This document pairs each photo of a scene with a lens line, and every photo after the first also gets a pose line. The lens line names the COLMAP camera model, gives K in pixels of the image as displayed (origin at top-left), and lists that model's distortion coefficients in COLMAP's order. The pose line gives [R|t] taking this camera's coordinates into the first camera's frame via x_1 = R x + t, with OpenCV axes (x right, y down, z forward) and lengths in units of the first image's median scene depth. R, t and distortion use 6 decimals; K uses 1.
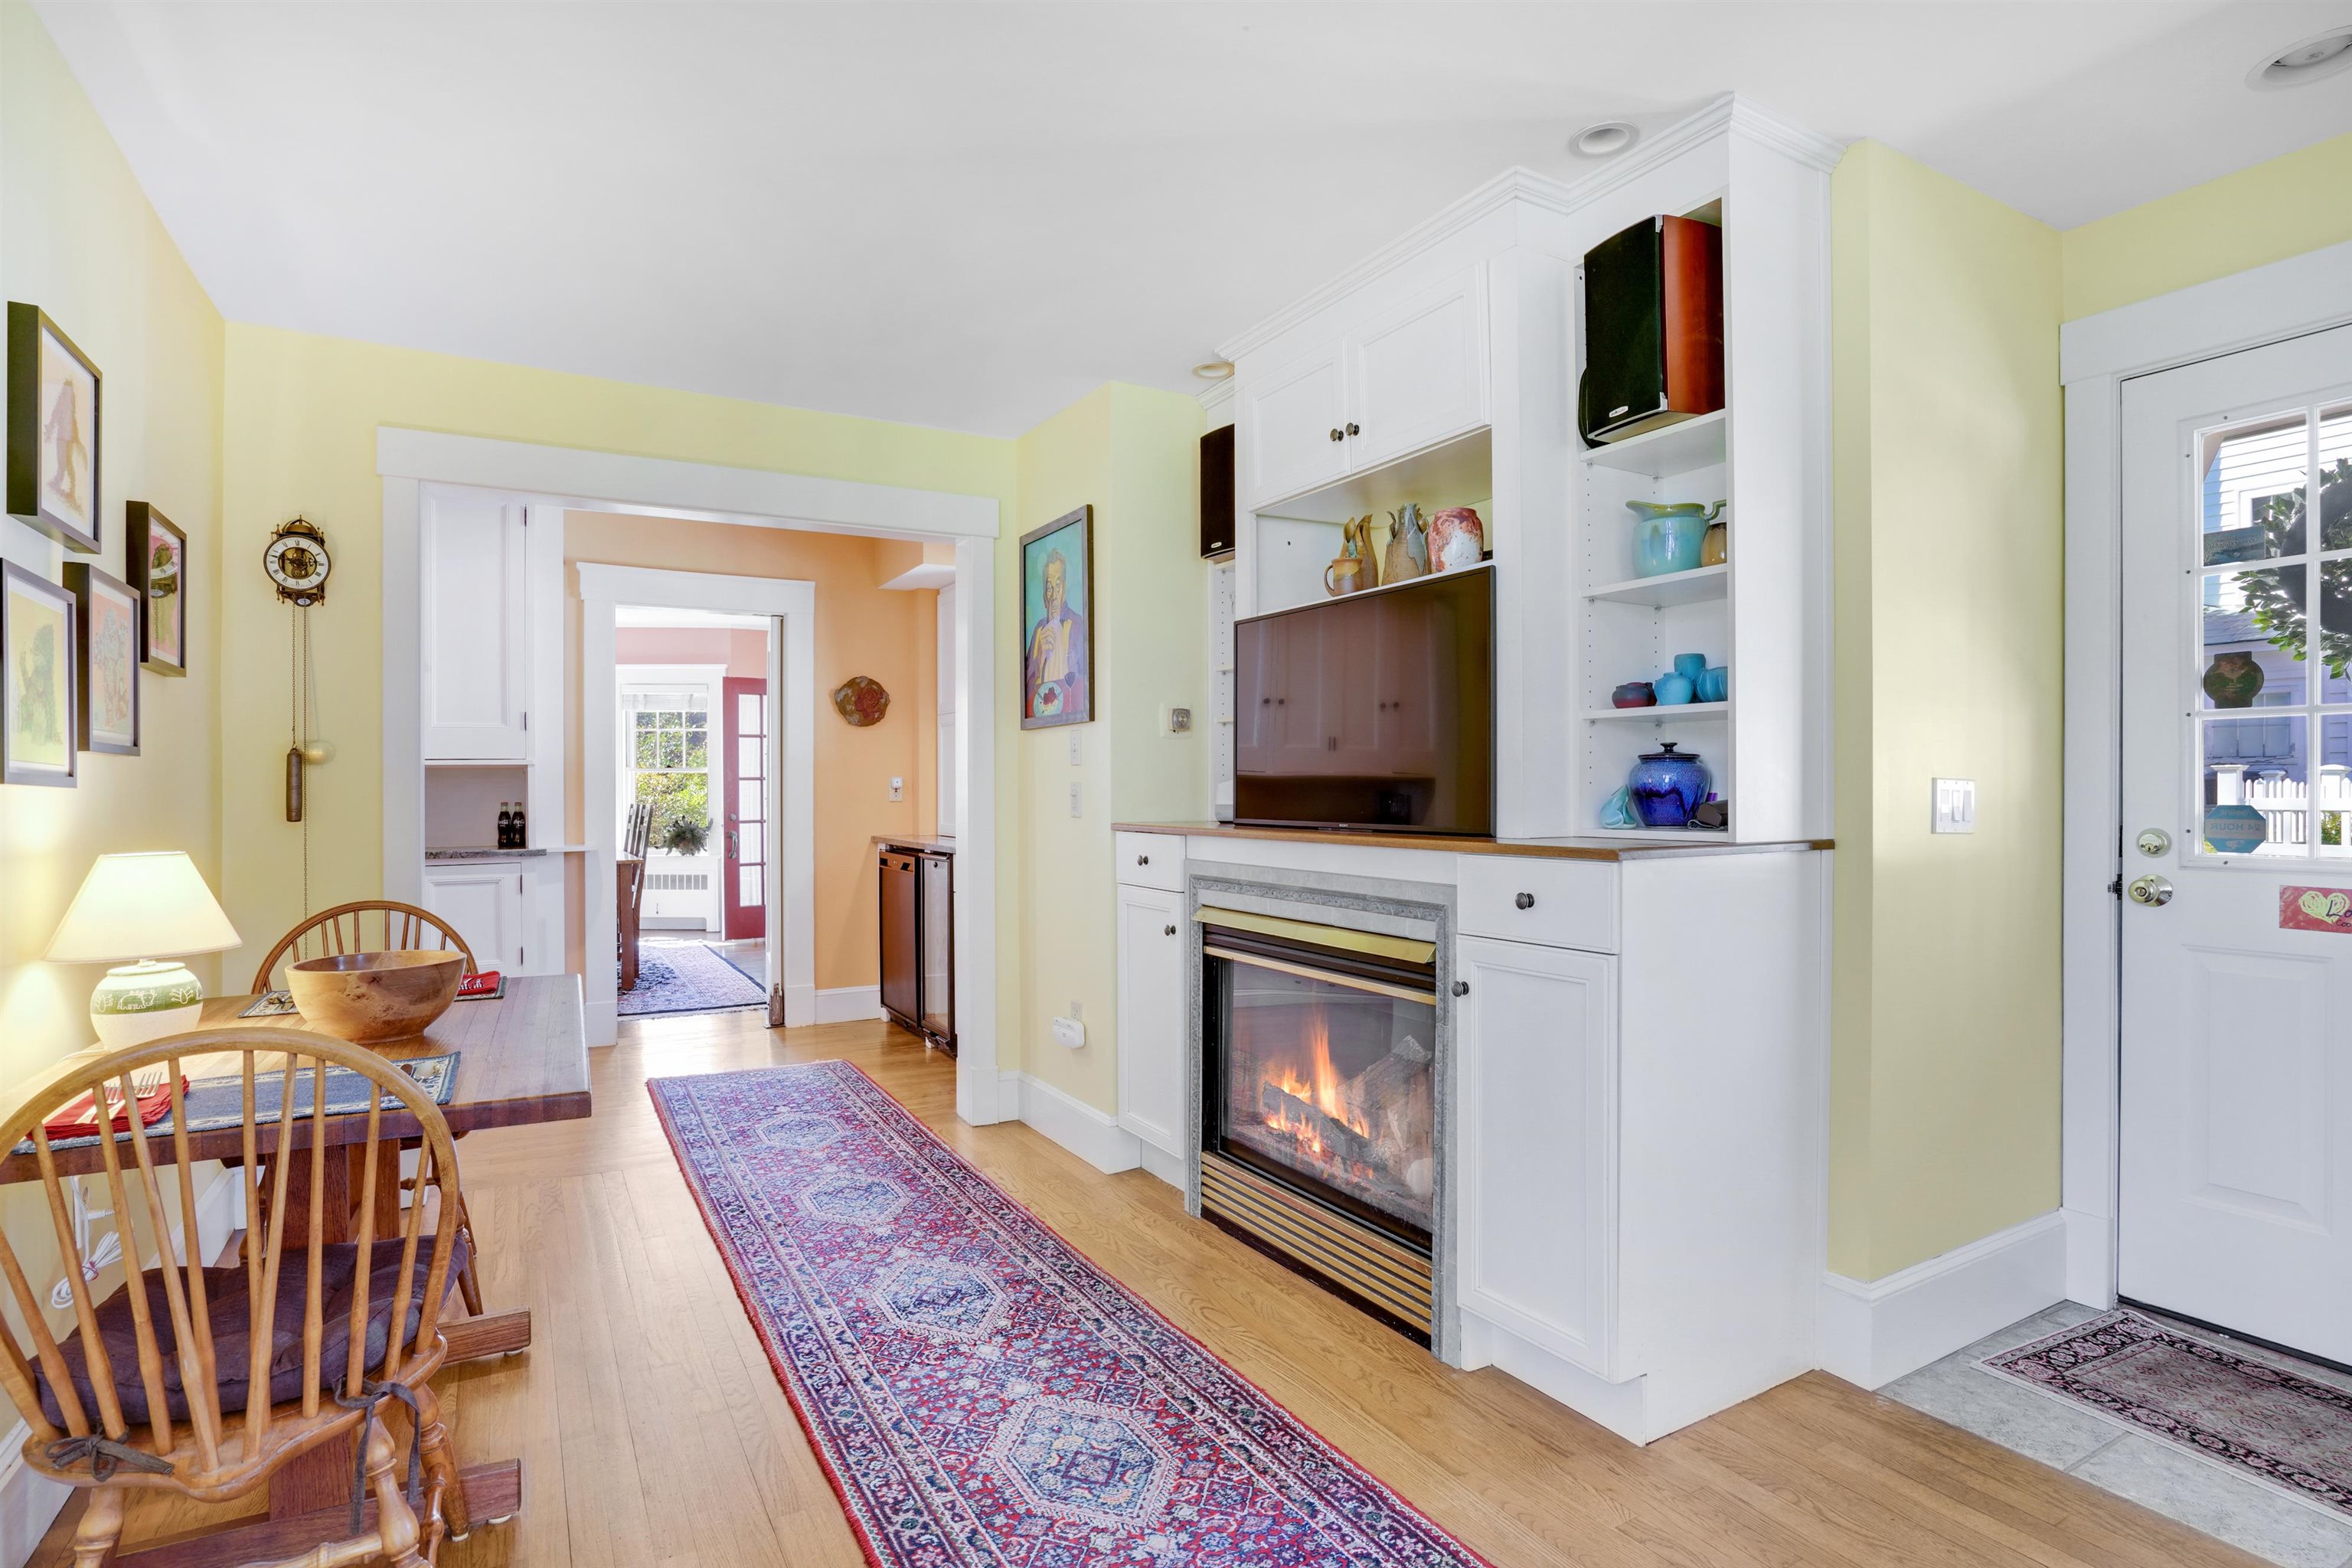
lens RADIAL K [[1174.3, 0, 1175.8], [0, 1174.3, 794.0], [0, 0, 1]] dist [-0.000141, 0.000132]
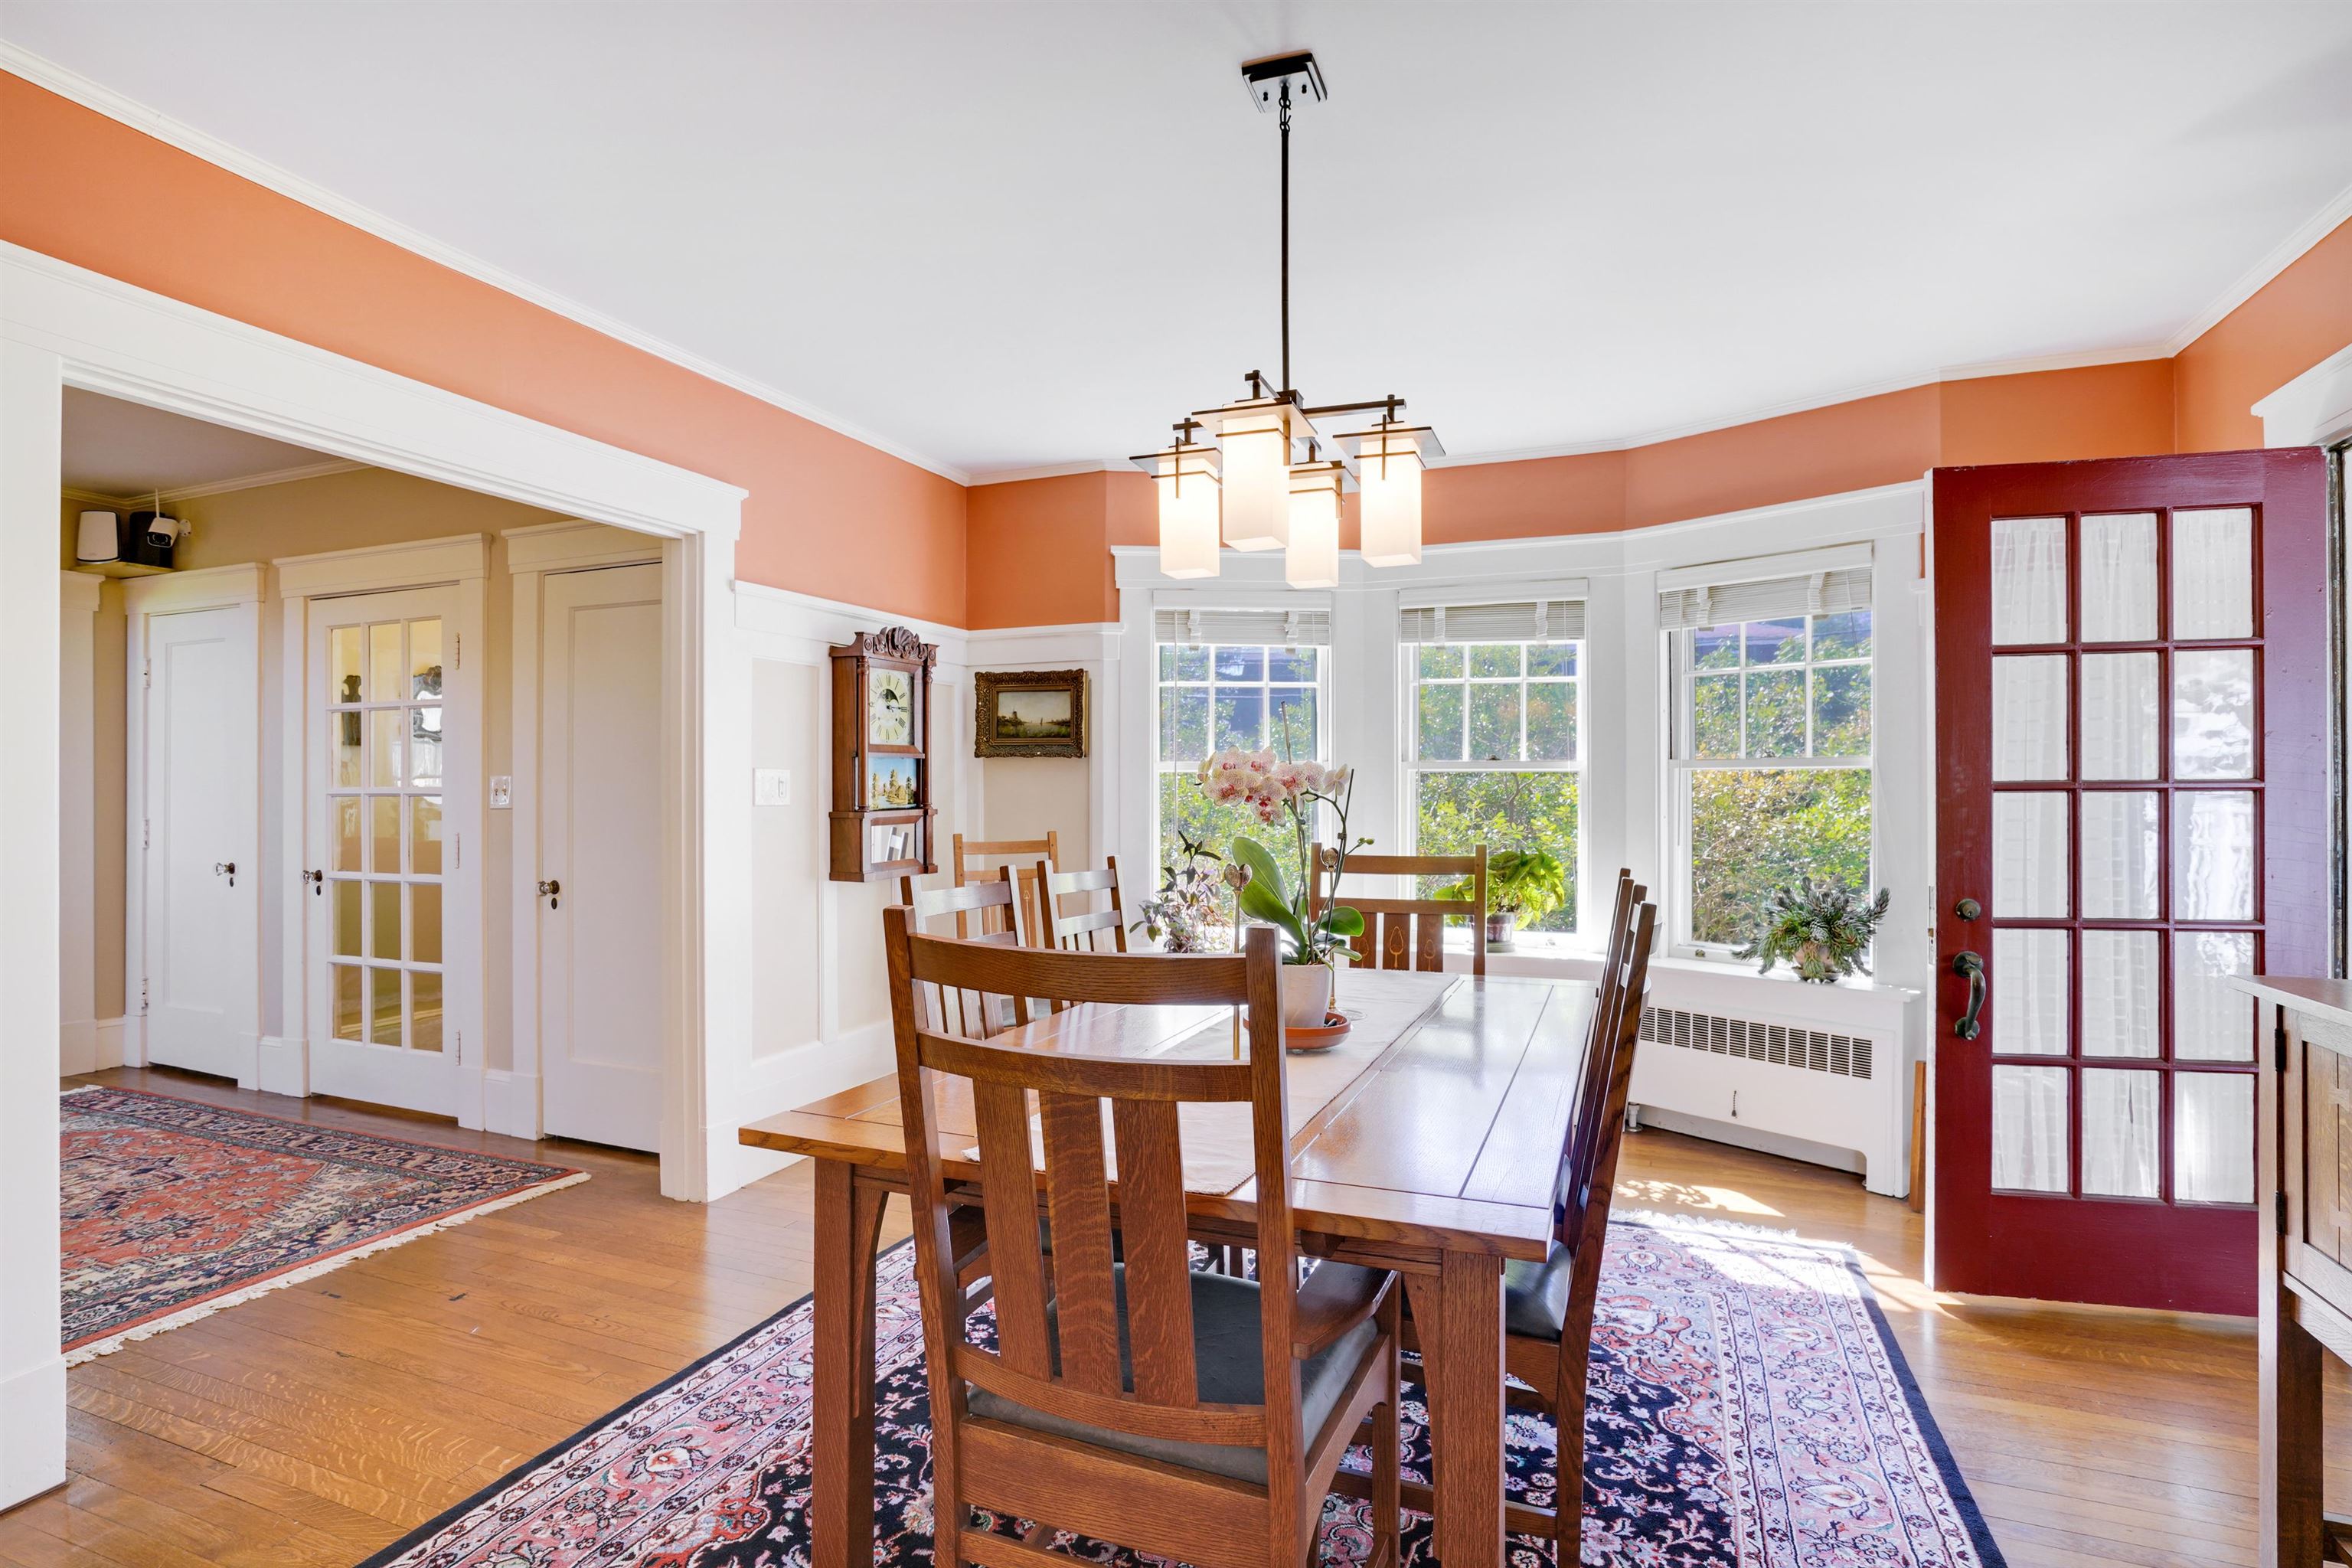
lens RADIAL K [[1138.0, 0, 1158.5], [0, 1138.0, 794.4], [0, 0, 1]] dist [-0.002731, 0.000296]
pose [[0.601641, 0.005023, -0.798751, -0.440603], [-0.006793, 0.999976, 0.001171, -0.015988], [0.798738, 0.004721, 0.601661, 1.071836]]
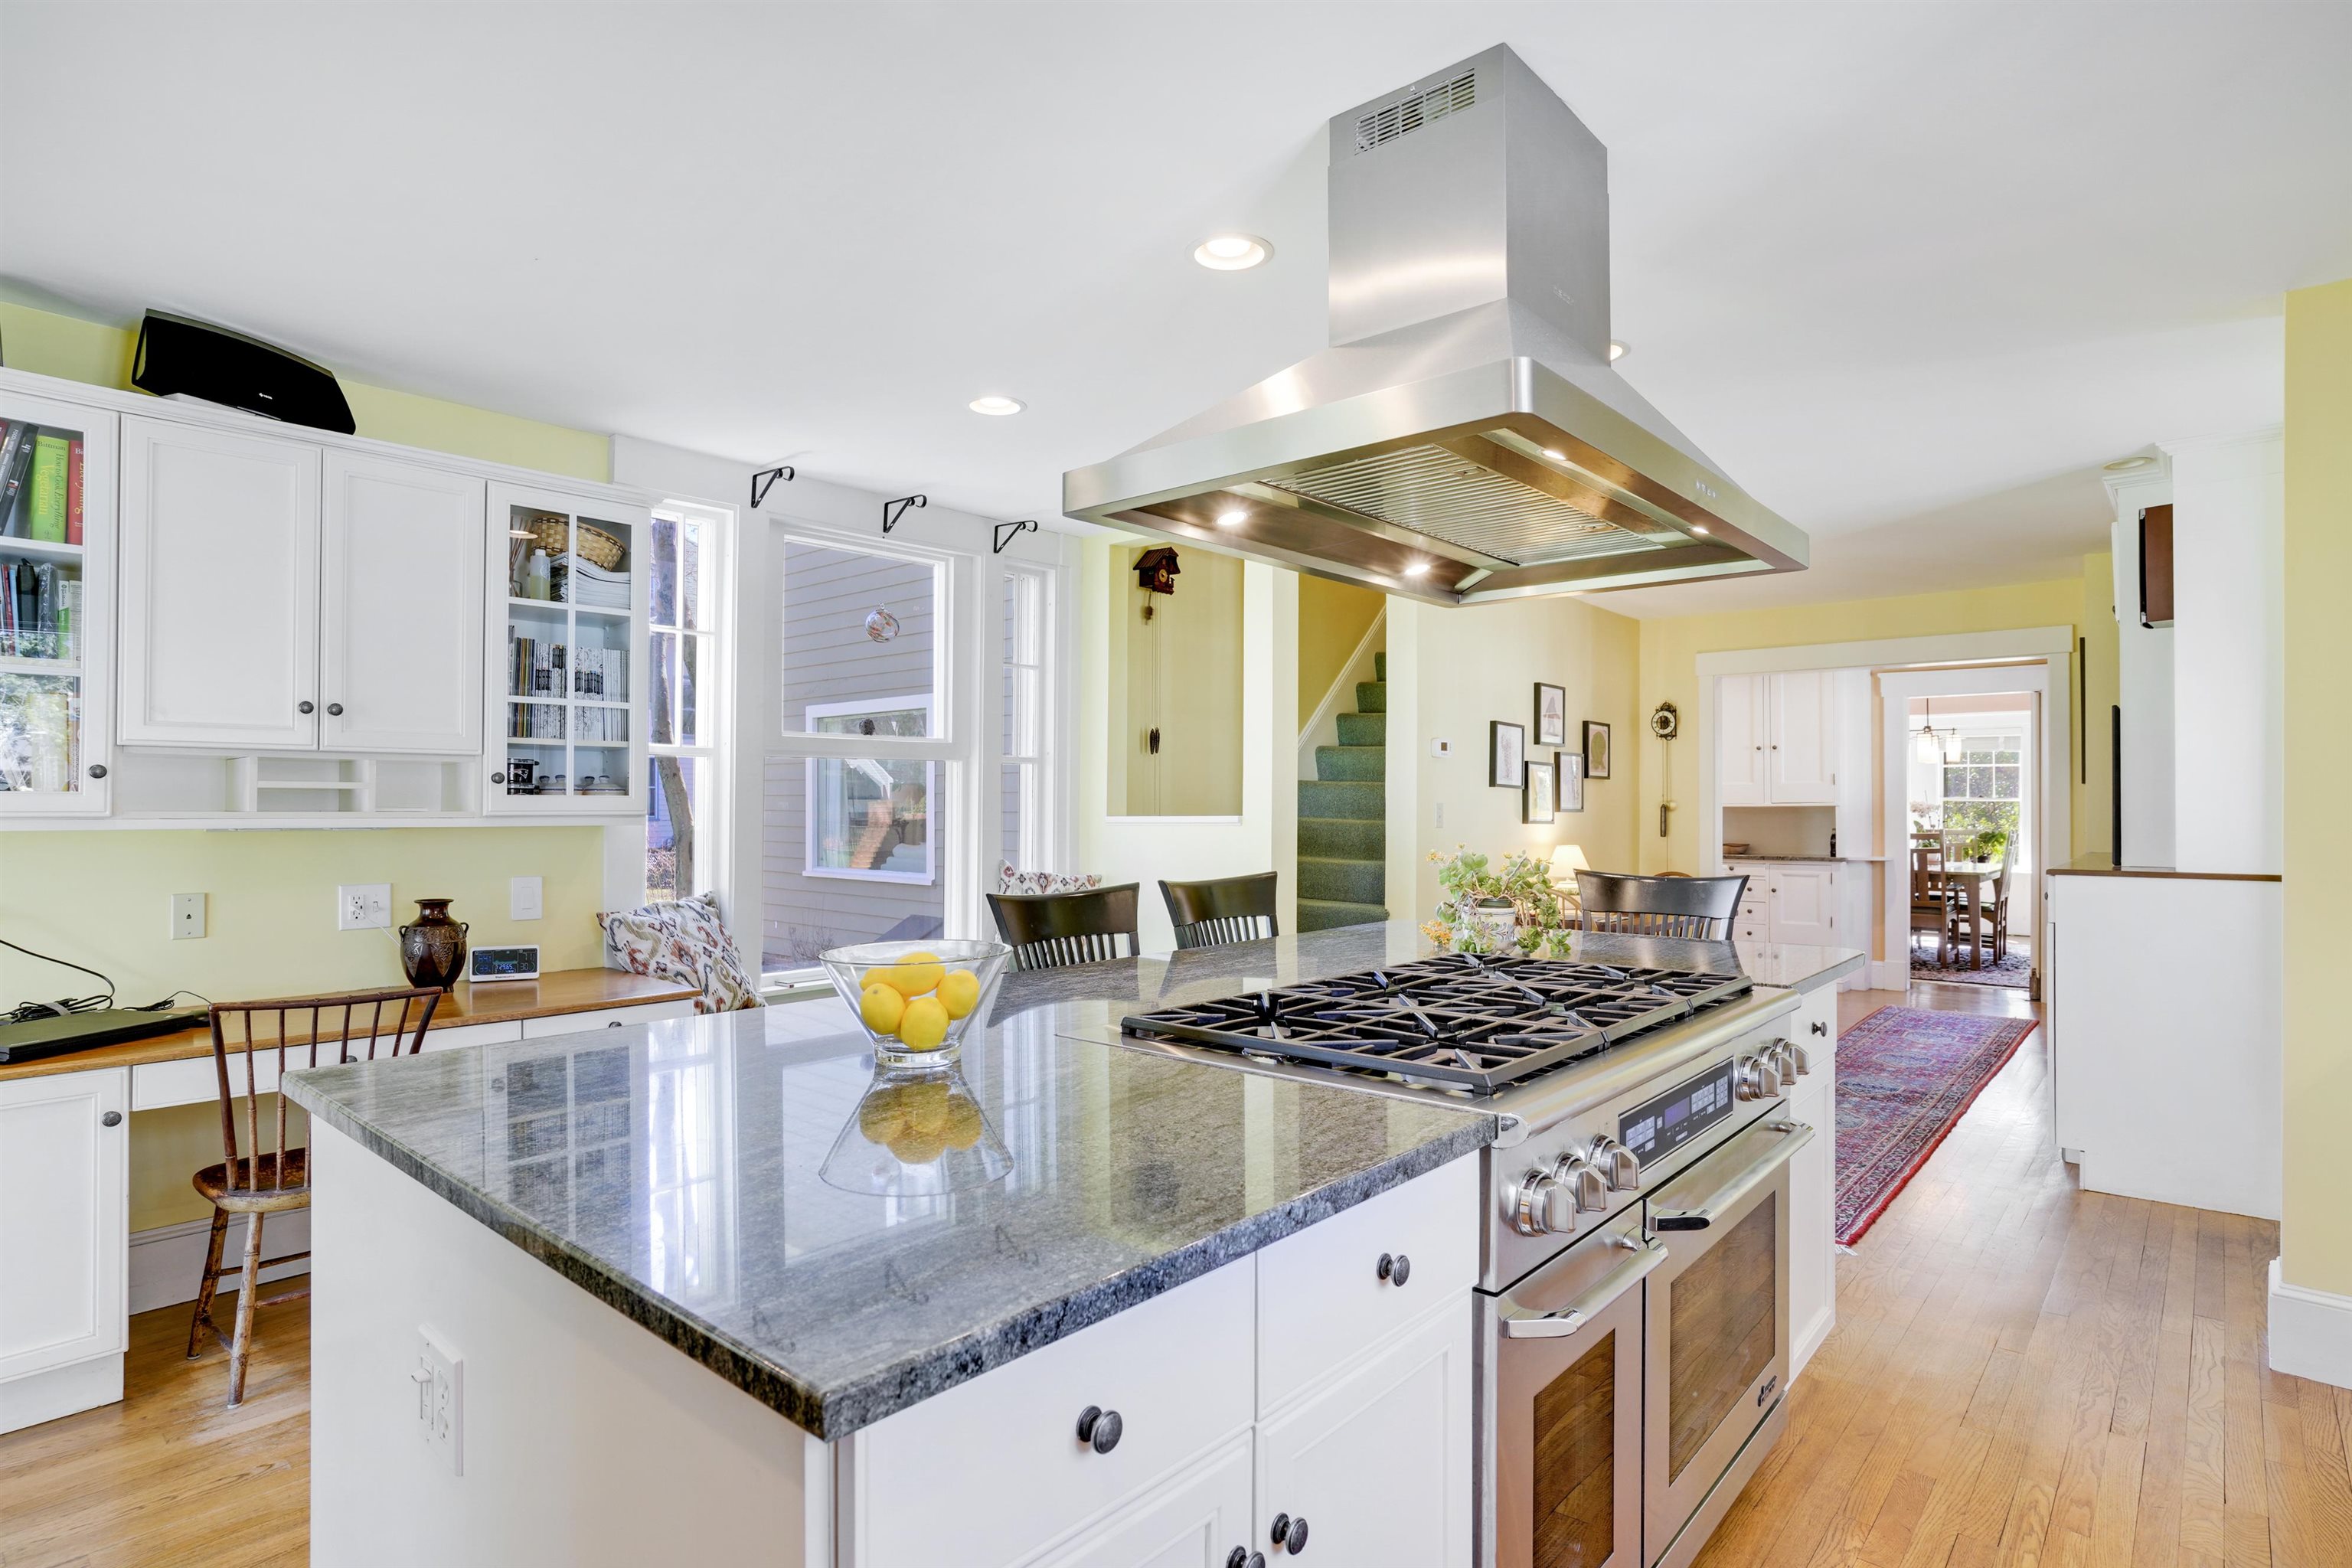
lens RADIAL K [[1174.3, 0, 1175.8], [0, 1174.3, 794.0], [0, 0, 1]] dist [-0.000141, 0.000132]
pose [[0.318939, -0.004680, -0.947764, 0.650998], [-0.007743, 0.999942, -0.007544, -0.019254], [0.947744, 0.009745, 0.318884, -0.367973]]
